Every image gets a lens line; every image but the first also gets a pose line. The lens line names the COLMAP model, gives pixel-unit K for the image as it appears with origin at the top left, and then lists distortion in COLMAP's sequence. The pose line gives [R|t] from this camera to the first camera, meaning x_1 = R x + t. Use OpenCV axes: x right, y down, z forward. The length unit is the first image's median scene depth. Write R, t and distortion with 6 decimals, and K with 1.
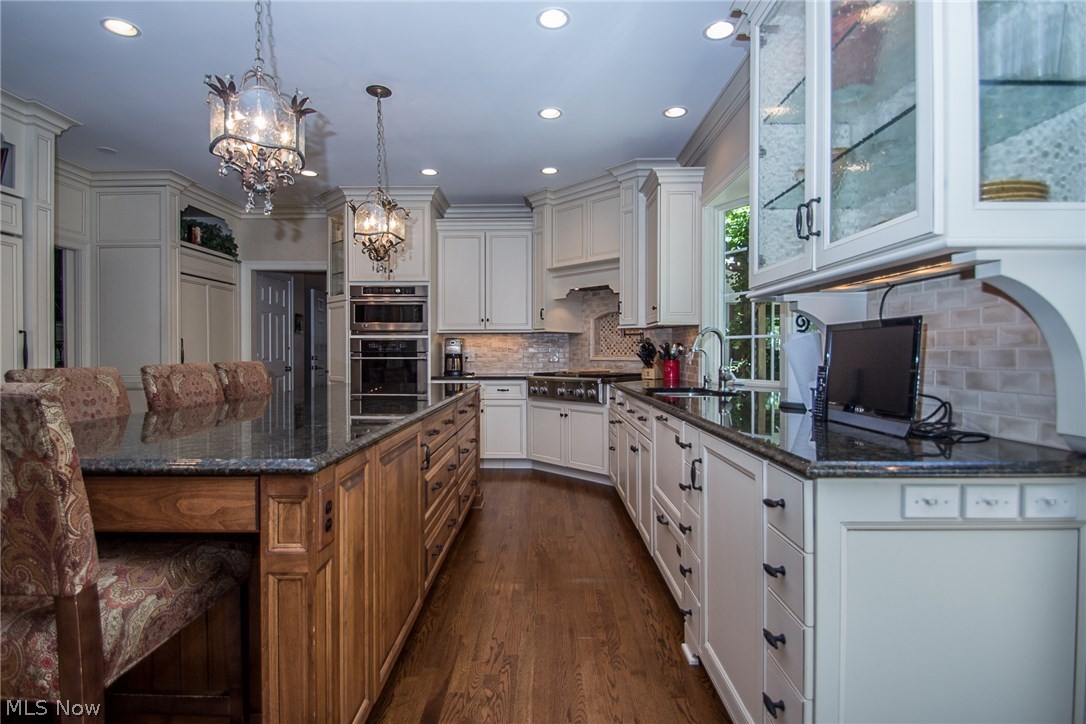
lens RADIAL K [[511.0, 0, 523.1], [0, 511.0, 356.7], [0, 0, 1]] dist [0.021608, -0.022222]
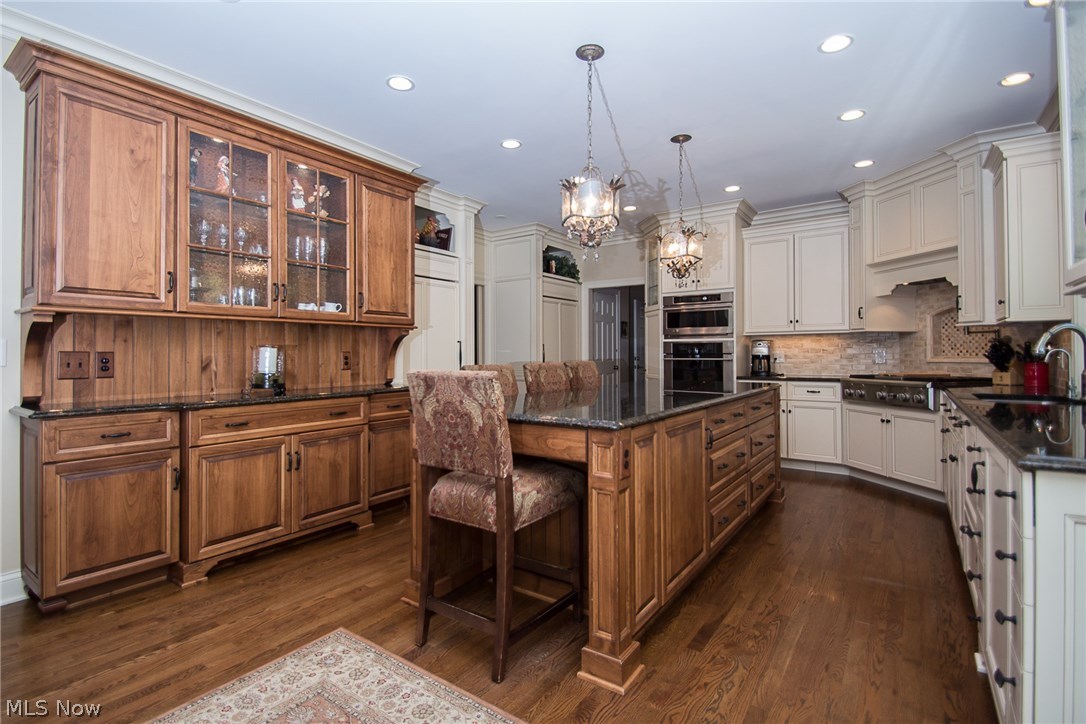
lens RADIAL K [[501.6, 0, 543.7], [0, 501.6, 351.2], [0, 0, 1]] dist [0.019143, -0.018516]
pose [[0.836152, -0.005303, -0.548472, 0.086404], [-0.001327, 0.999931, -0.011691, -0.001547], [0.548496, 0.010504, 0.836087, -0.146463]]
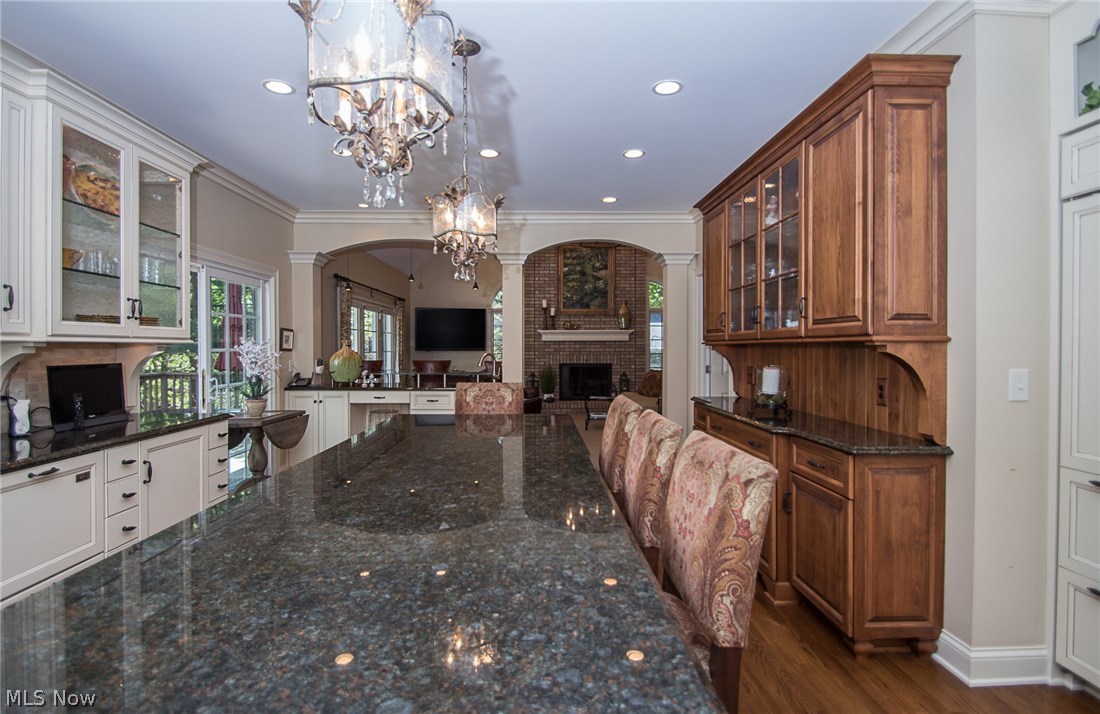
lens RADIAL K [[508.1, 0, 530.4], [0, 508.1, 349.8], [0, 0, 1]] dist [0.000234, -0.000640]
pose [[-0.999057, 0.001425, -0.043383, -0.345284], [0.000947, 0.999939, 0.011044, -0.063192], [0.043396, 0.010993, -0.998997, 1.263109]]
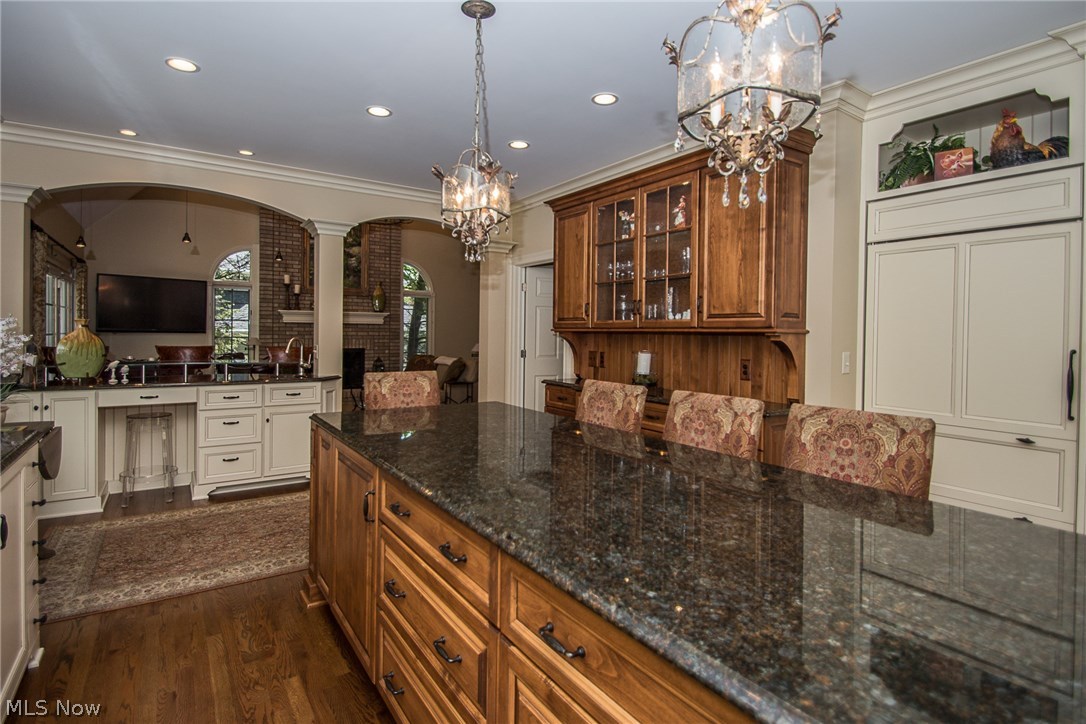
lens RADIAL K [[531.5, 0, 516.1], [0, 531.5, 334.8], [0, 0, 1]] dist [0.013344, -0.000132]
pose [[-0.822511, -0.006011, -0.568718, 0.068879], [-0.014627, 0.999837, 0.010587, -0.065790], [0.568562, 0.017026, -0.822464, 1.143761]]
